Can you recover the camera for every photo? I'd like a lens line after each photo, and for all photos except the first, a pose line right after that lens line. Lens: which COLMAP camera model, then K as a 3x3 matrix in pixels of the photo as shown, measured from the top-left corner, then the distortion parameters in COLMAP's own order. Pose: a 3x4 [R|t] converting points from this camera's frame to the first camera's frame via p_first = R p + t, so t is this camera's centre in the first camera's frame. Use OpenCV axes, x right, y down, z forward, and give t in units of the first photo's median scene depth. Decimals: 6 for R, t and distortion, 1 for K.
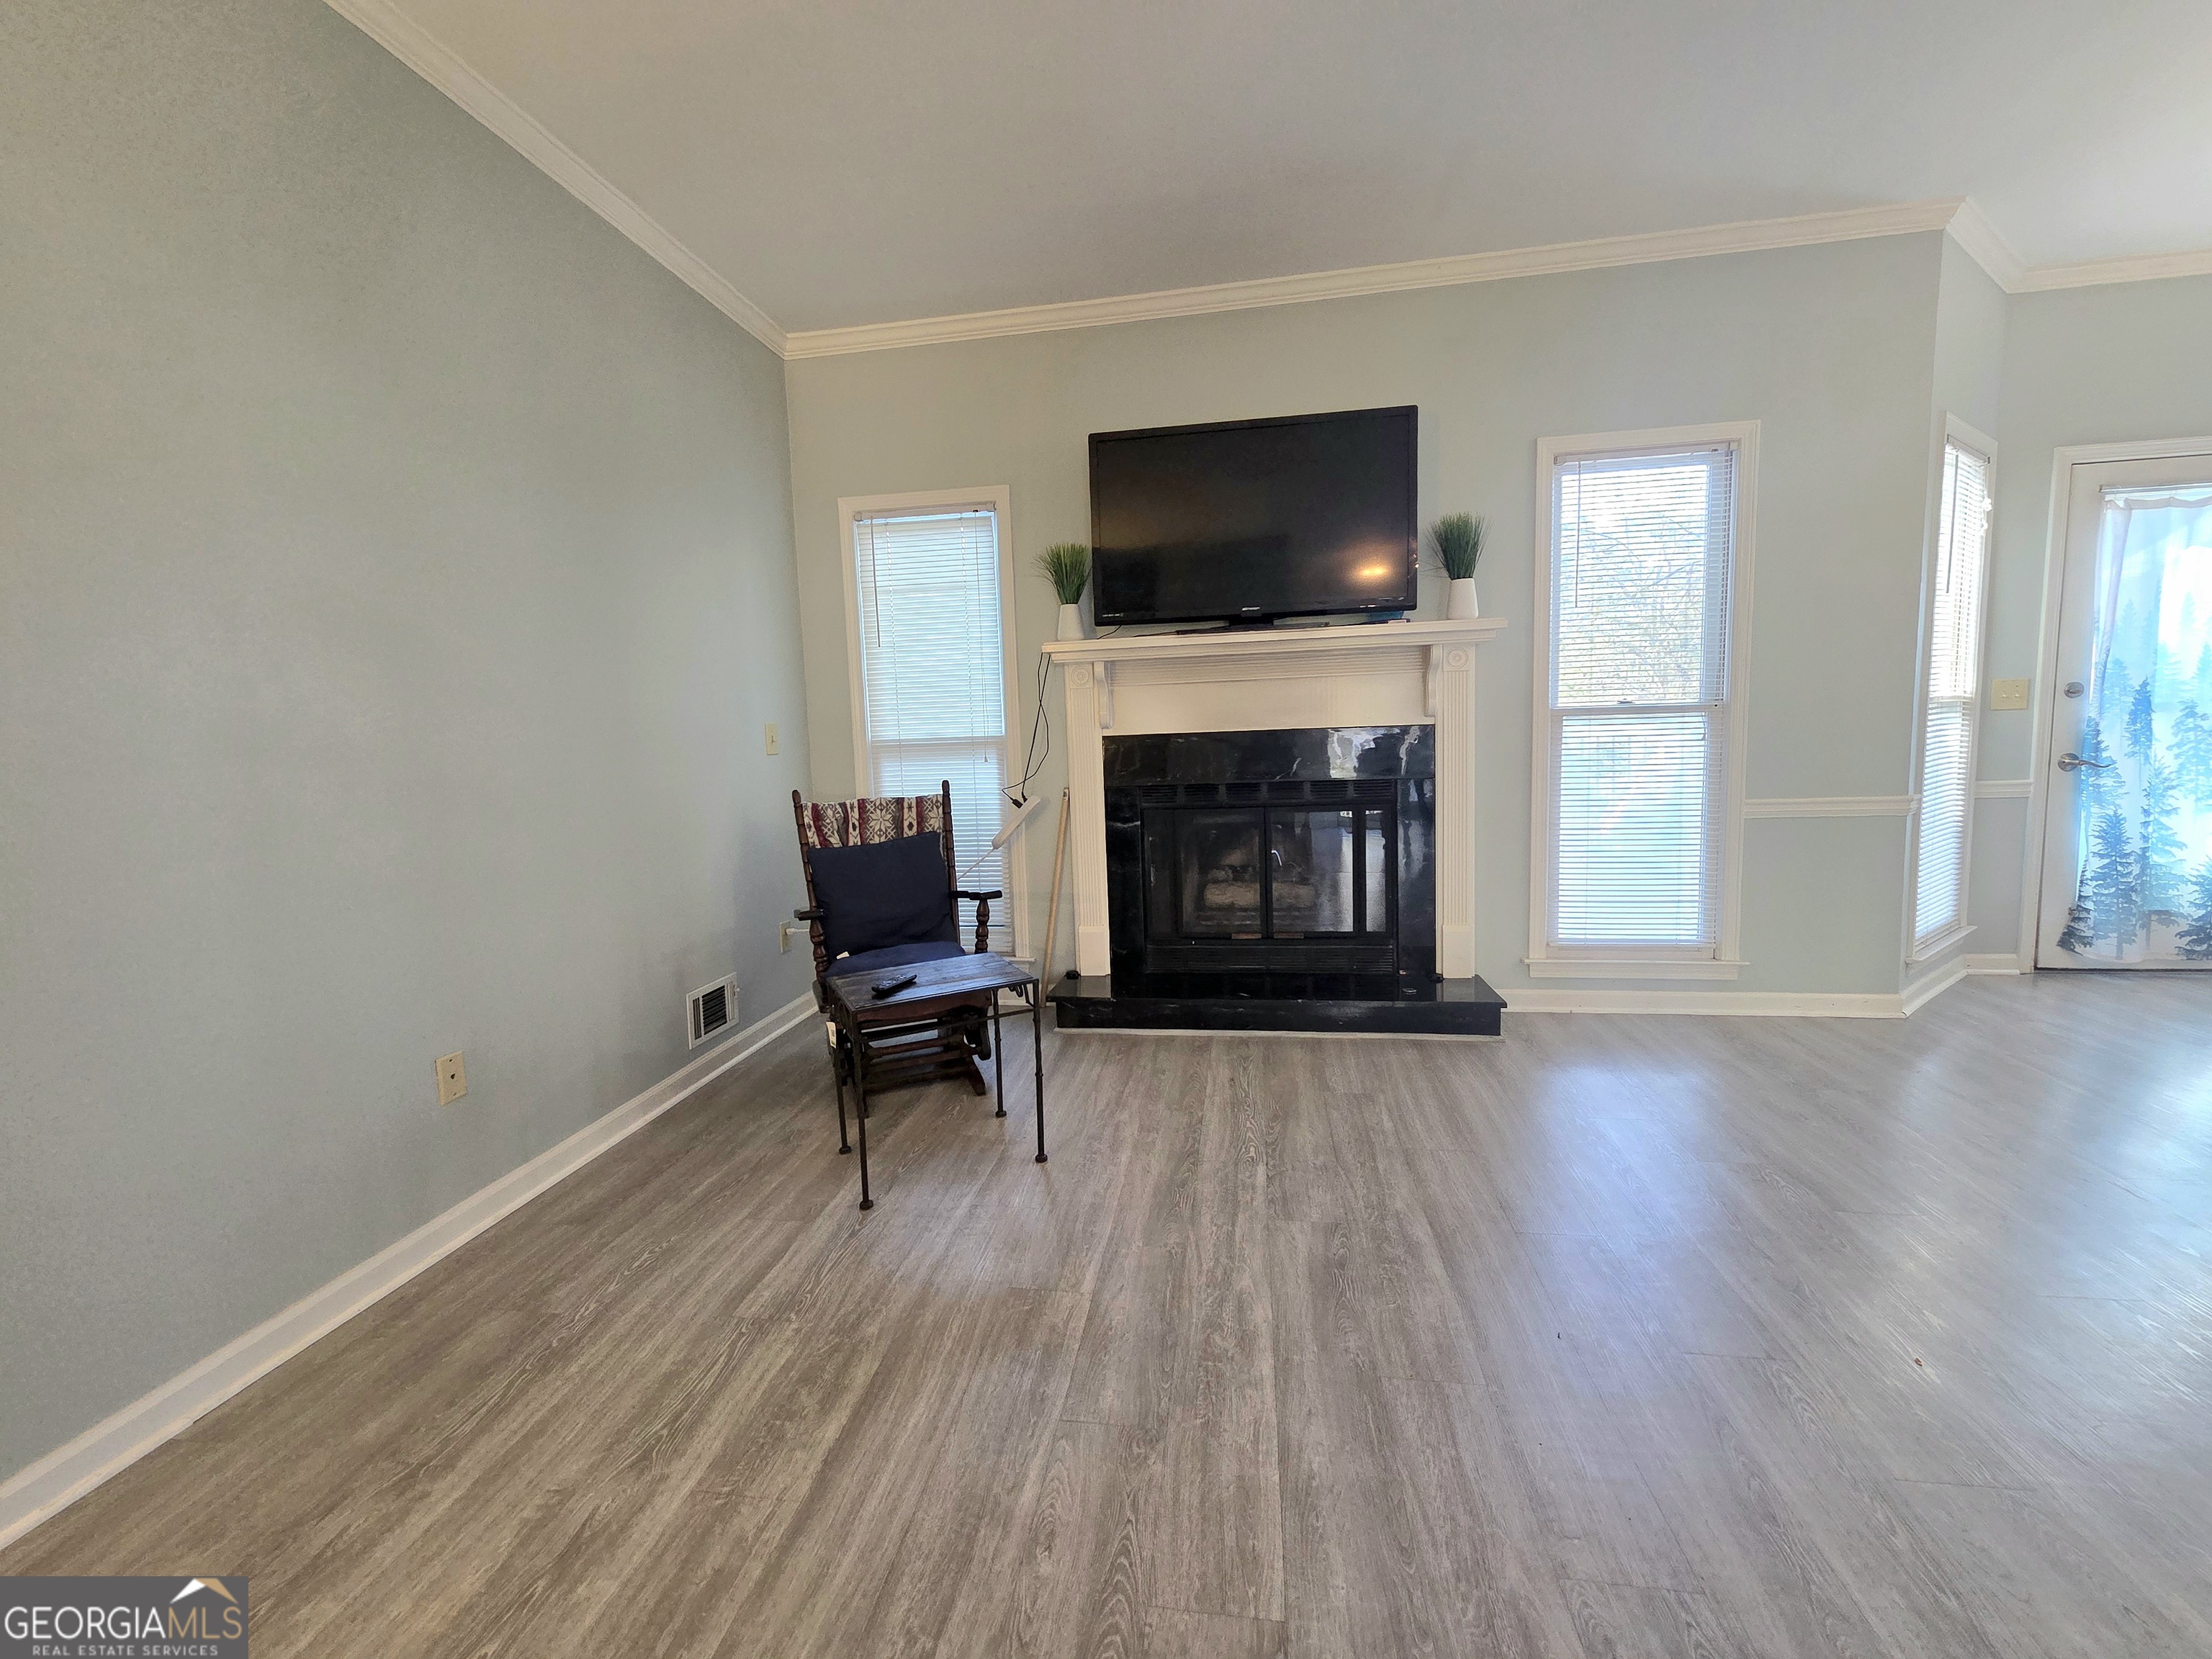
lens RADIAL K [[898.6, 0, 1099.6], [0, 898.6, 825.3], [0, 0, 1]] dist [0.004641, -0.000485]
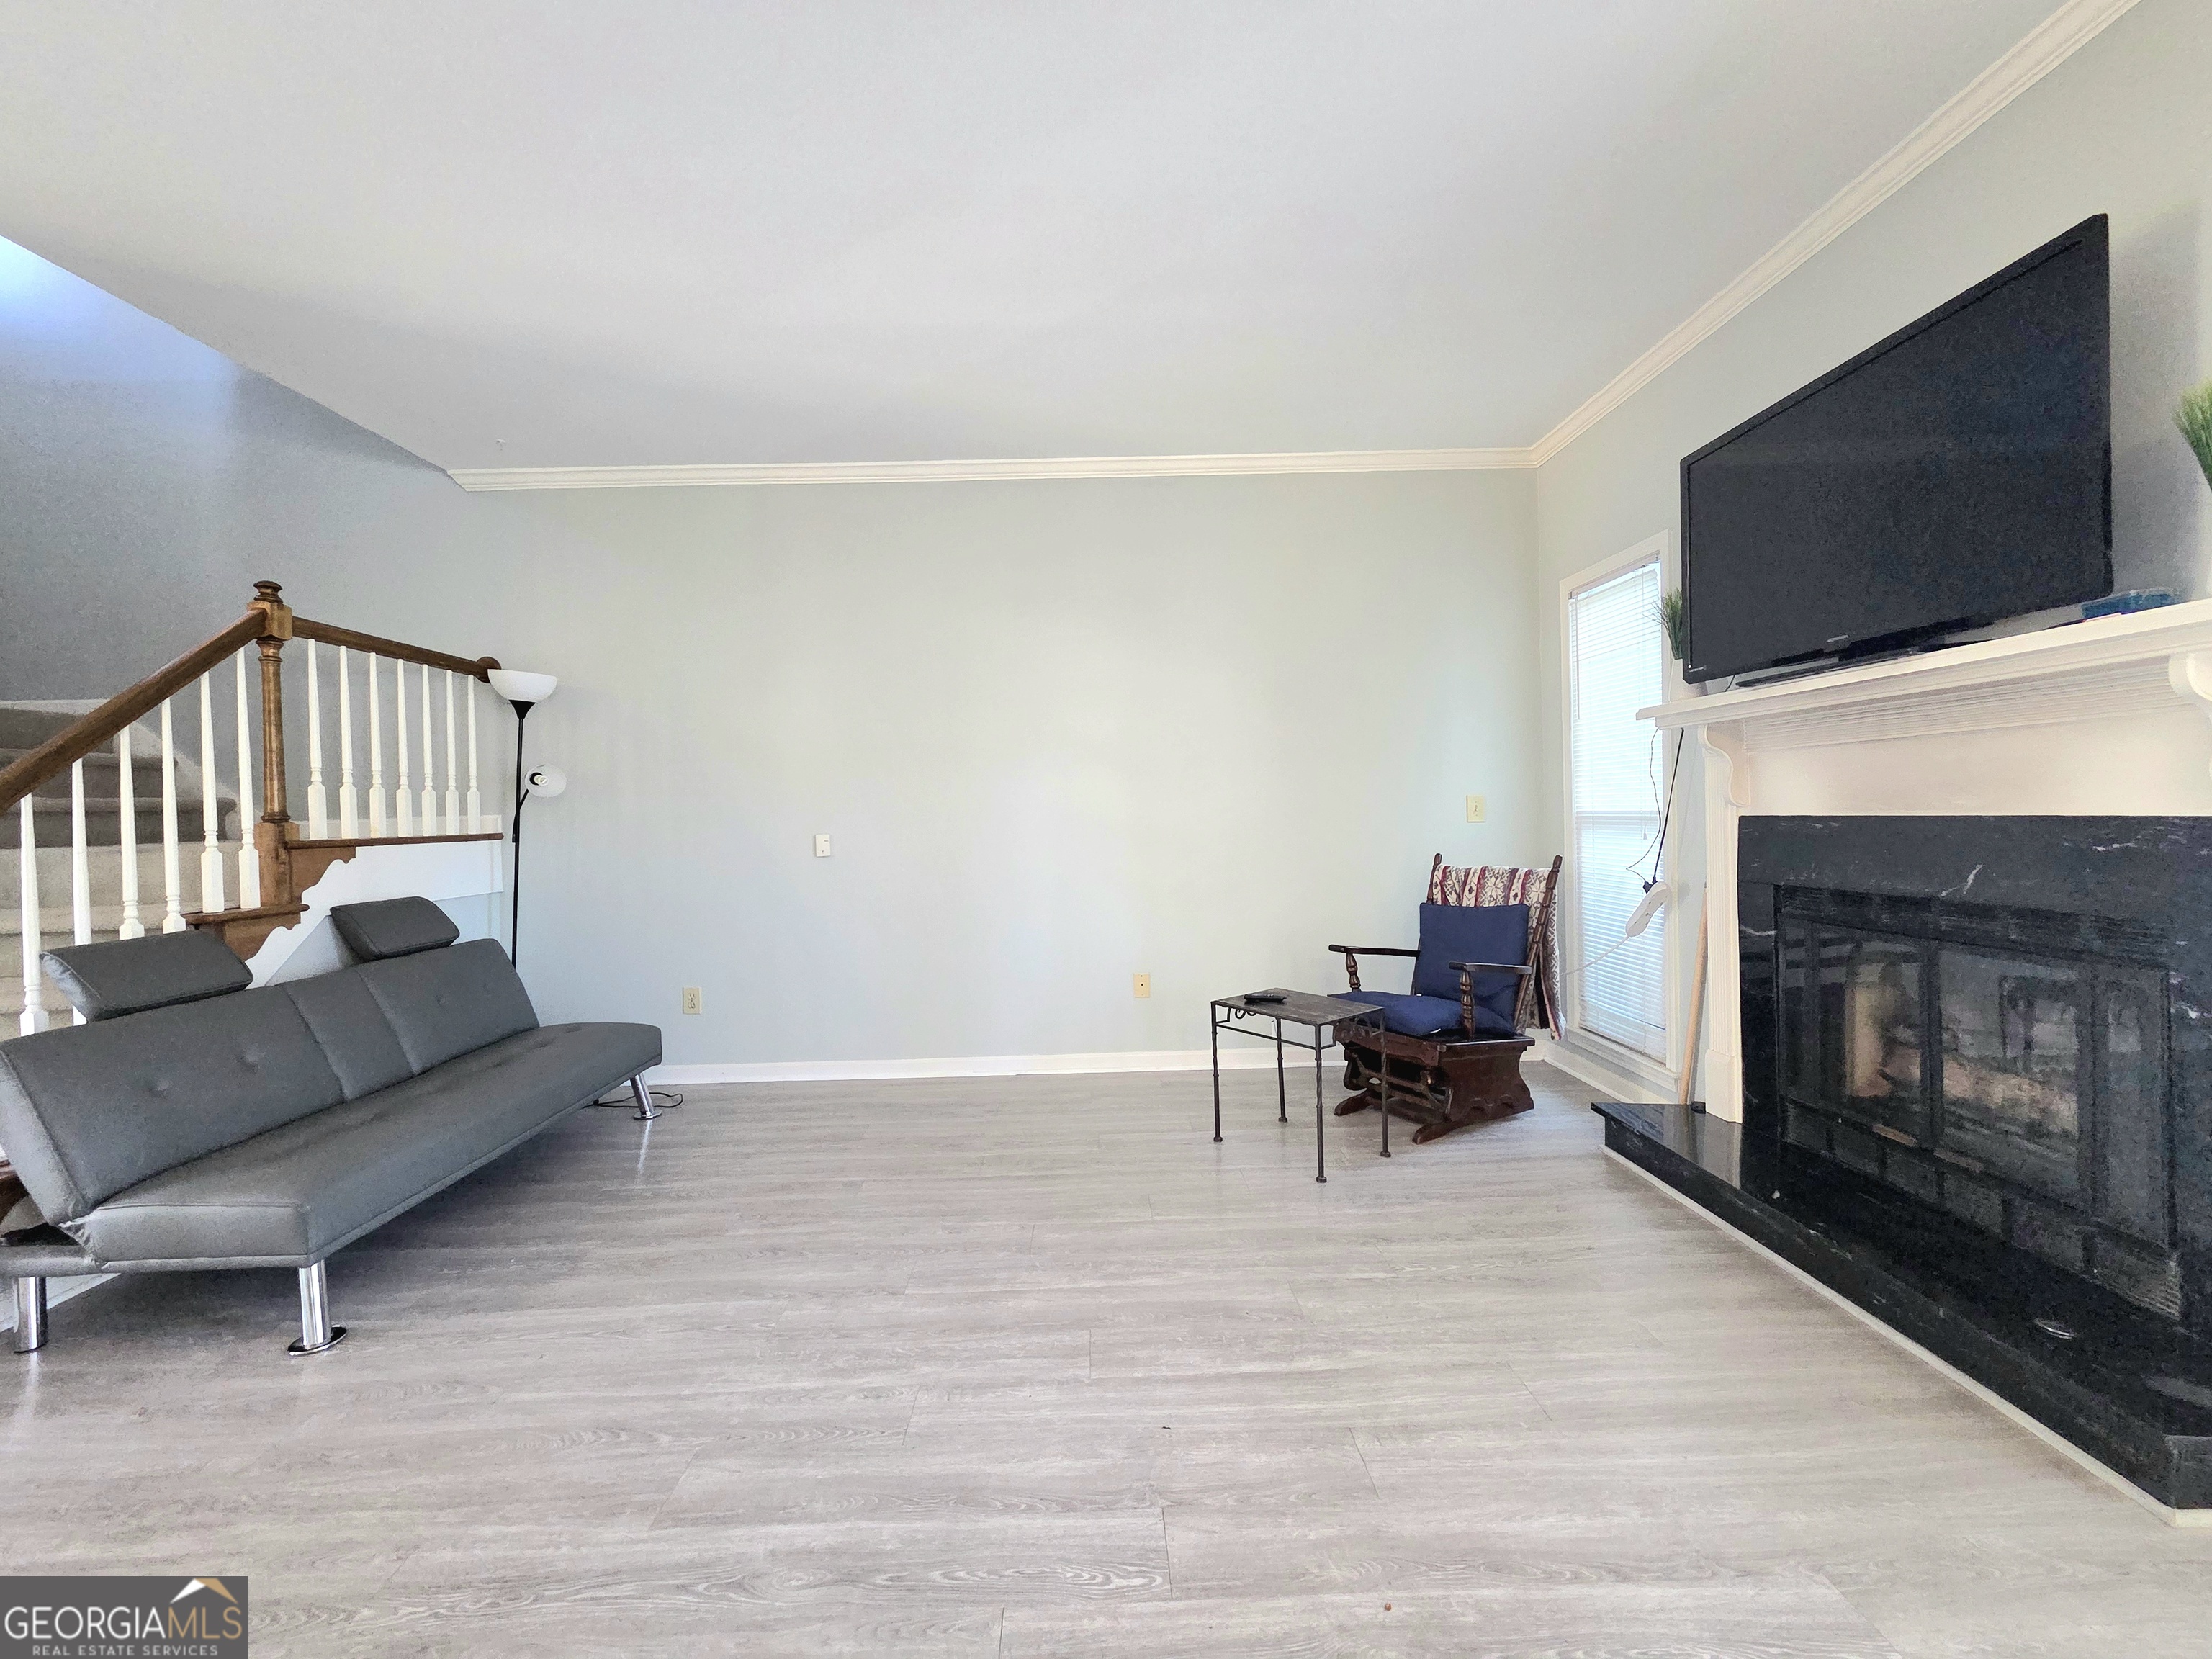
lens RADIAL K [[898.7, 0, 1106.0], [0, 898.7, 829.5], [0, 0, 1]] dist [0.004521, -0.000046]
pose [[0.180682, 0.049431, -0.982299, 0.707892], [-0.085474, 0.995747, 0.034386, -0.070013], [0.979821, 0.077748, 0.184139, 0.330095]]
